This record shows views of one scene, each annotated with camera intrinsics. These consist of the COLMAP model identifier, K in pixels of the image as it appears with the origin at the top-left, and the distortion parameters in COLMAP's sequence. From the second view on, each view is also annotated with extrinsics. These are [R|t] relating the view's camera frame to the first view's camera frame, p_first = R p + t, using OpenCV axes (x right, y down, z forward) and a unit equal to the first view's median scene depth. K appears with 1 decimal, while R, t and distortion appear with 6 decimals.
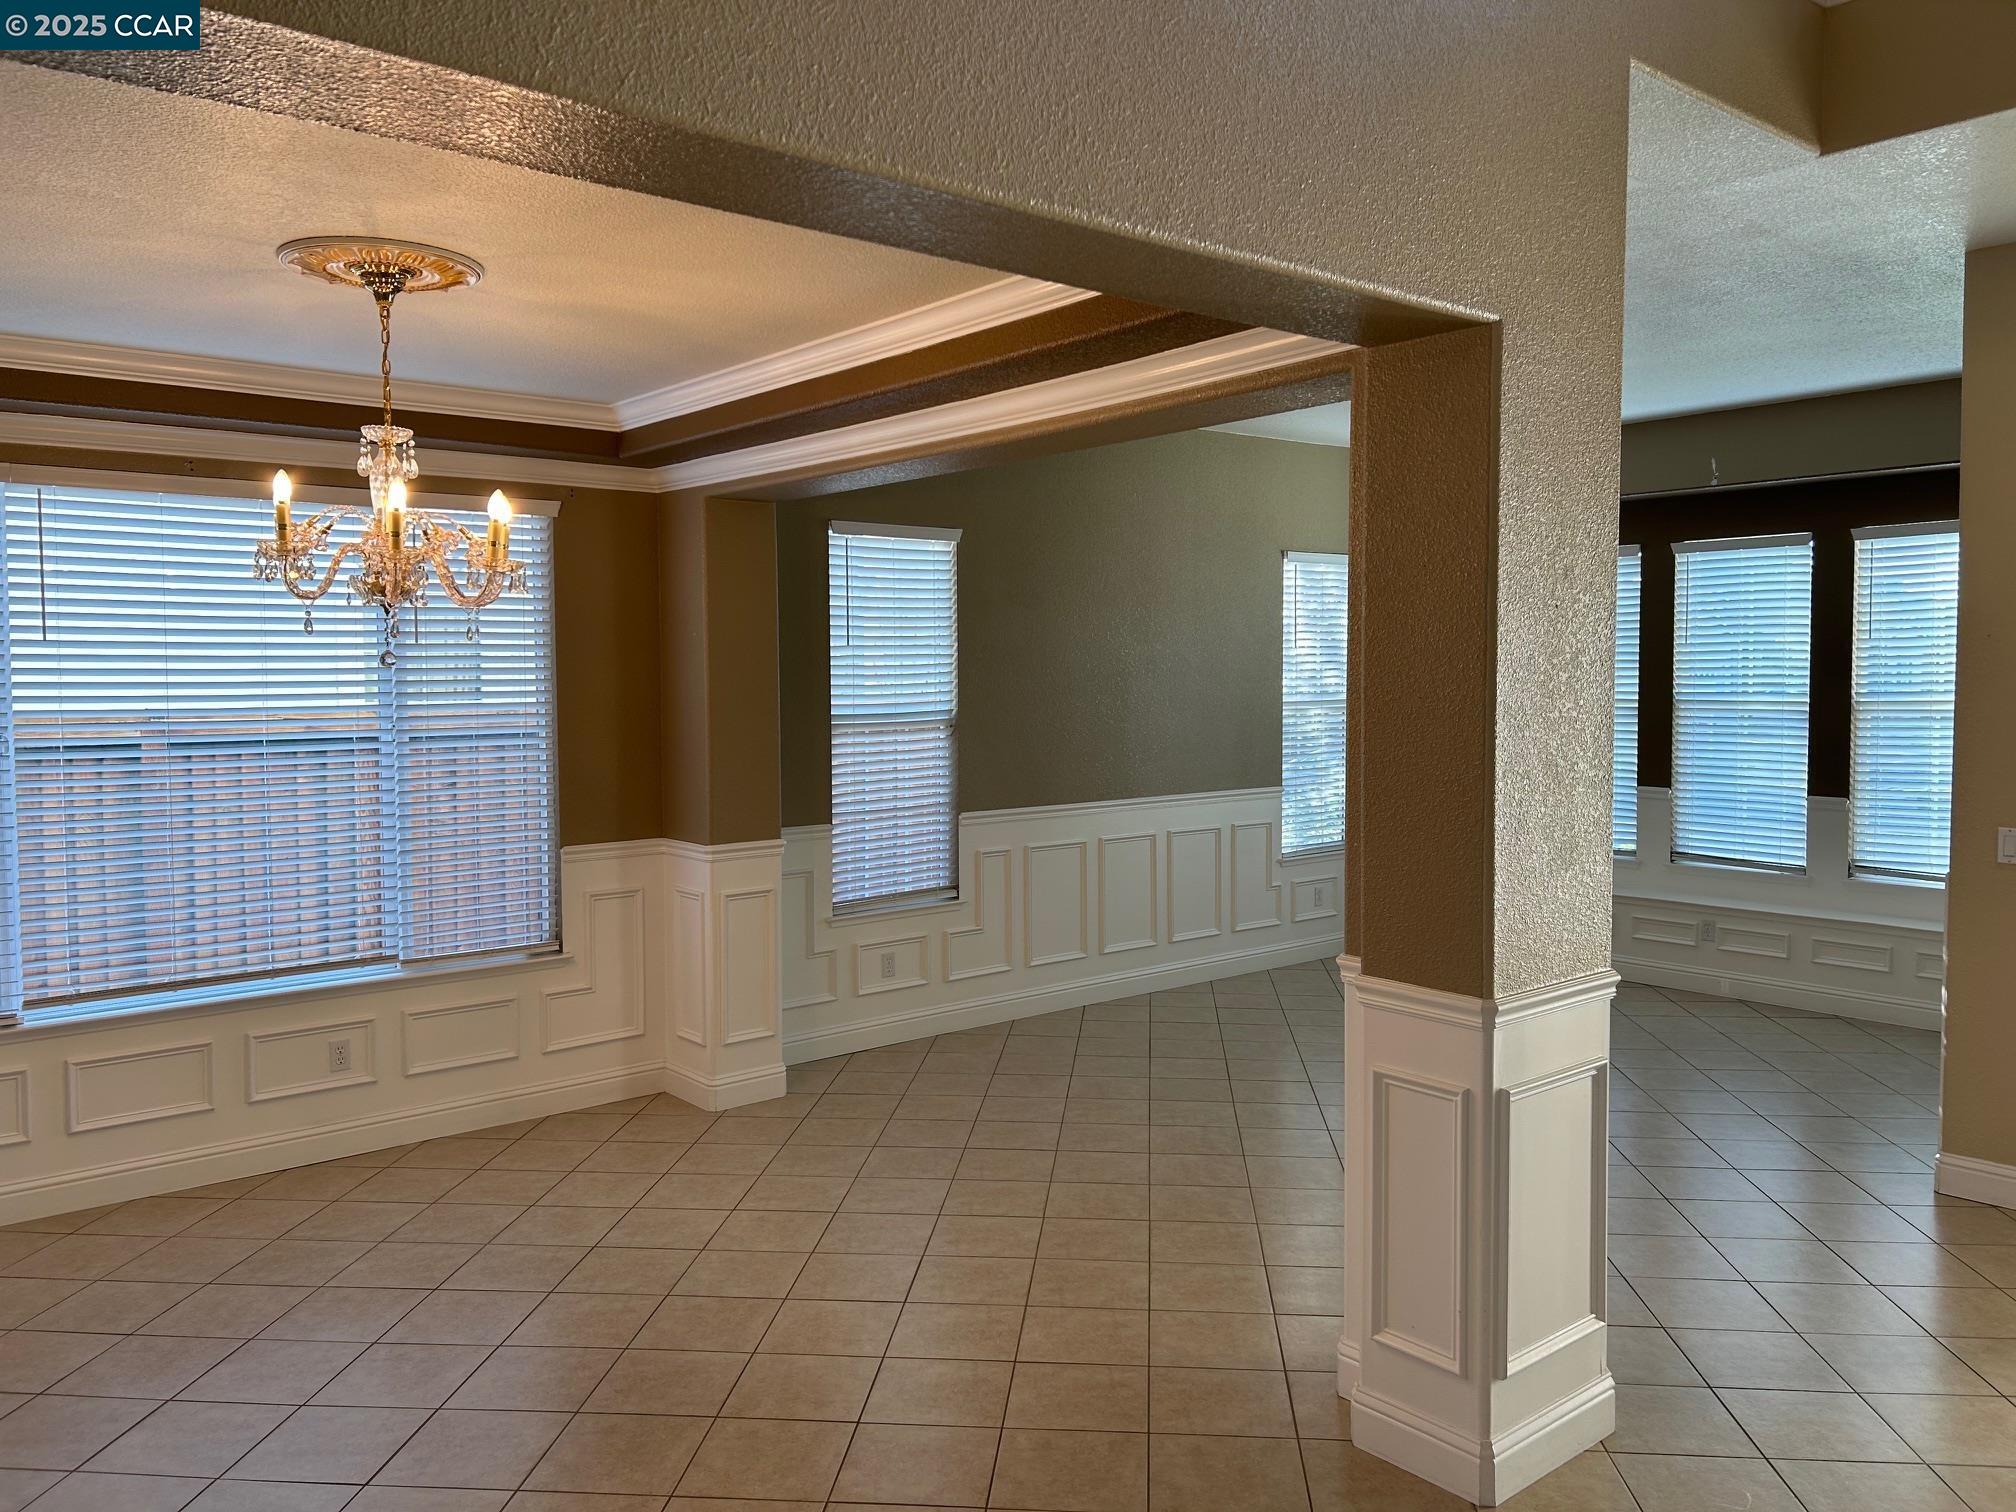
lens RADIAL K [[1516.4, 0, 1000.0], [0, 1516.4, 749.7], [0, 0, 1]] dist [0.012445, 0.000747]
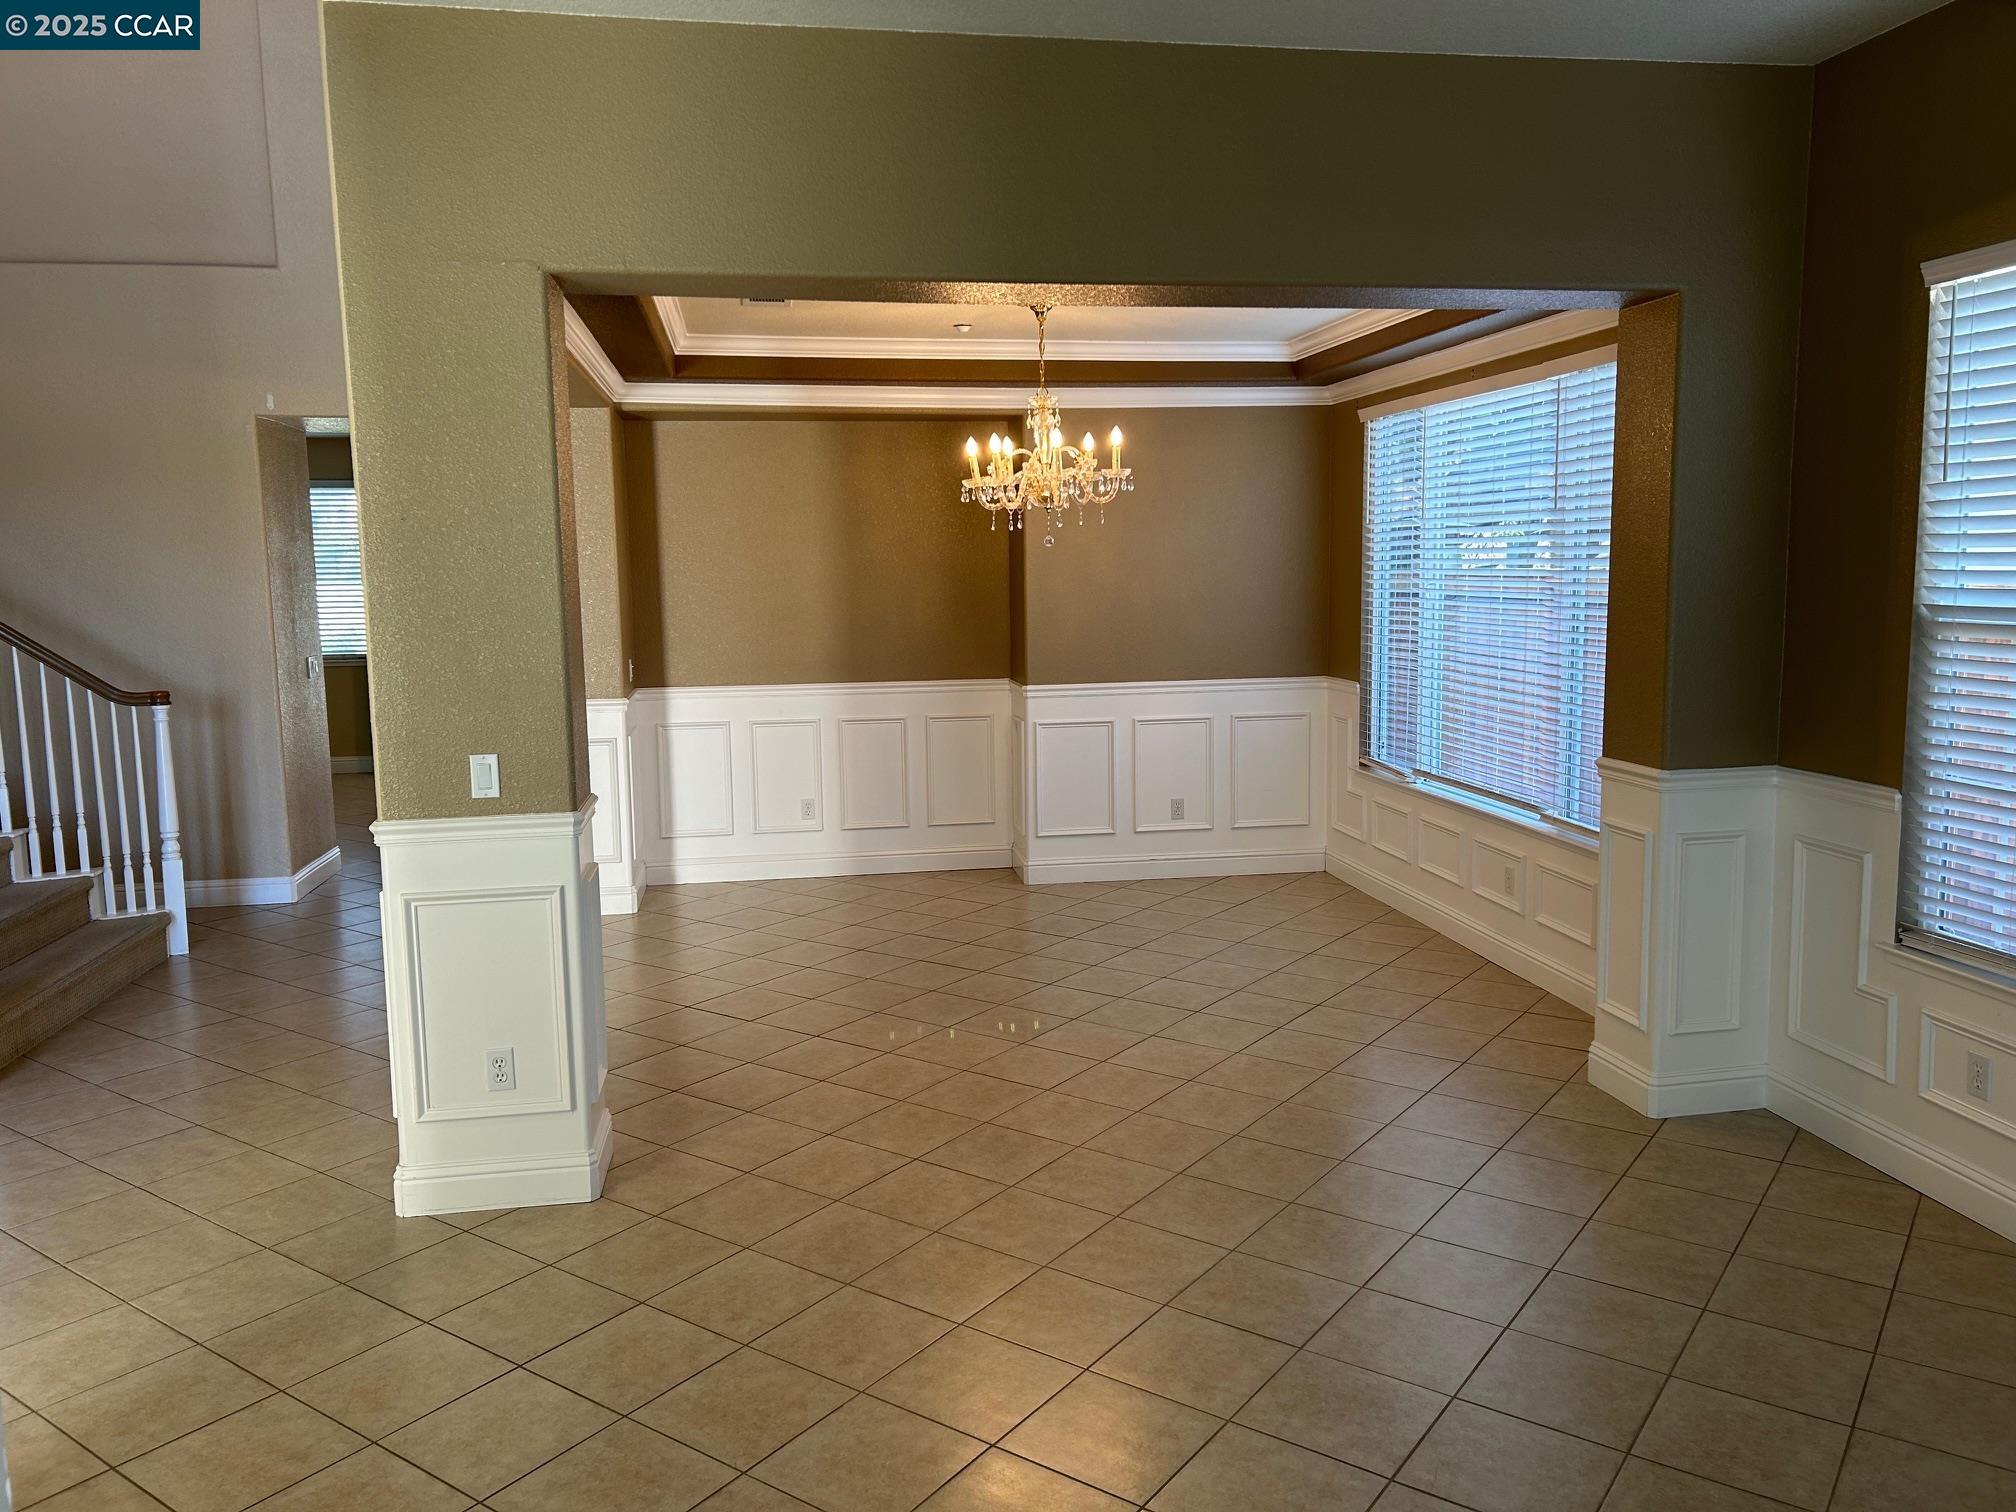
lens RADIAL K [[1516.4, 0, 994.0], [0, 1516.4, 772.1], [0, 0, 1]] dist [0.012445, 0.000747]
pose [[-0.501552, 0.135987, -0.854373, 0.900228], [-0.034718, 0.983610, 0.176937, -0.078933], [0.864431, 0.118405, -0.488610, 1.550609]]
